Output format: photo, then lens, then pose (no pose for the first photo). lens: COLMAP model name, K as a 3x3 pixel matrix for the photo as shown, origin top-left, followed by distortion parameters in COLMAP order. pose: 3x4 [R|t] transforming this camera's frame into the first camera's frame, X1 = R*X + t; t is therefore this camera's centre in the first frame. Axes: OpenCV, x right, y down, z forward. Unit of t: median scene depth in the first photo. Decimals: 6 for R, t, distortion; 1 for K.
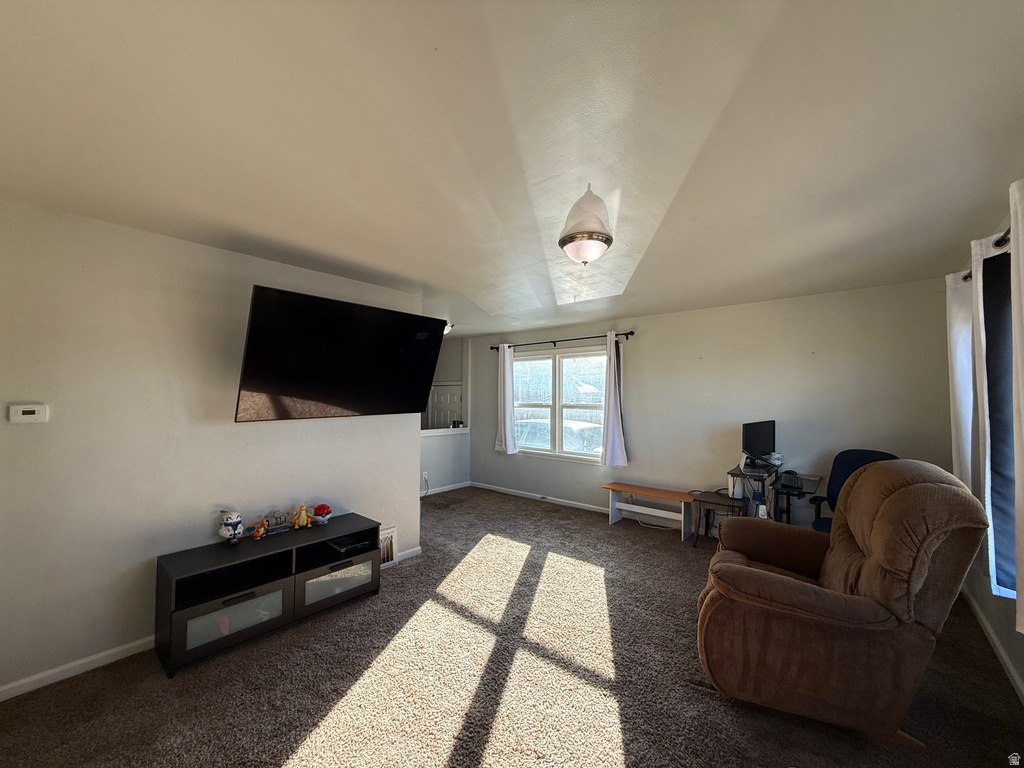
lens RADIAL K [[408.6, 0, 509.1], [0, 408.6, 383.5], [0, 0, 1]] dist [-0.001593, -0.000139]
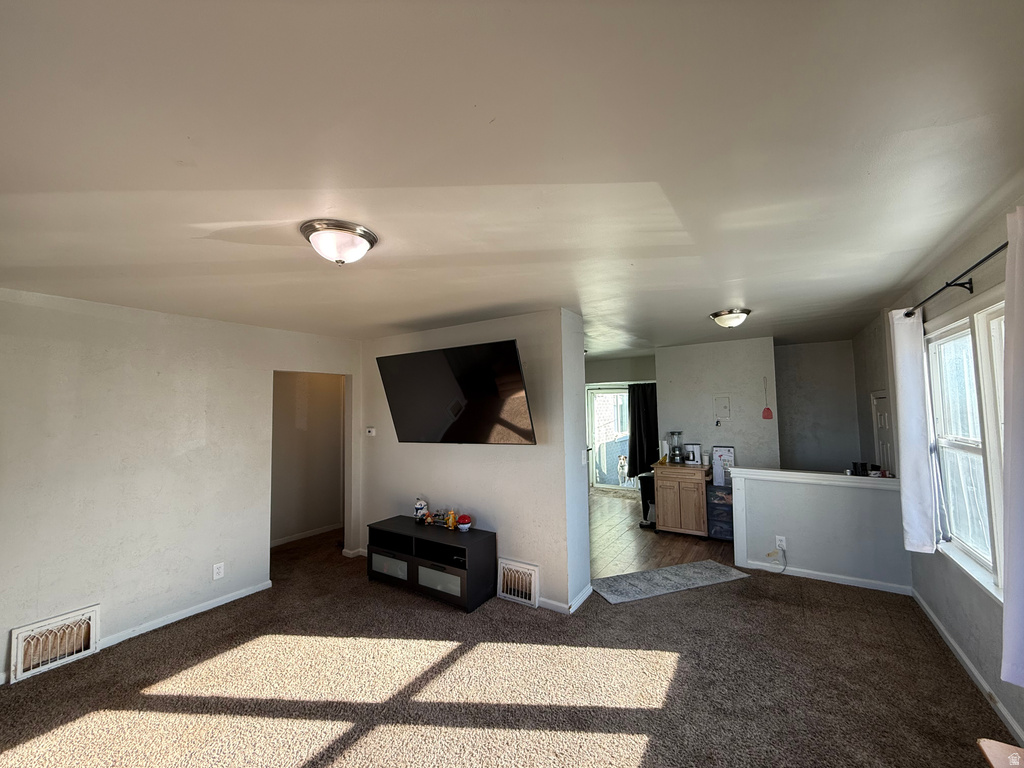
lens RADIAL K [[408.6, 0, 507.5], [0, 408.6, 381.6], [0, 0, 1]] dist [-0.001593, -0.000139]
pose [[0.128381, -0.070317, -0.989229, 0.673522], [0.048800, 0.996723, -0.064517, -0.012432], [0.990524, -0.039991, 0.131392, 0.841410]]
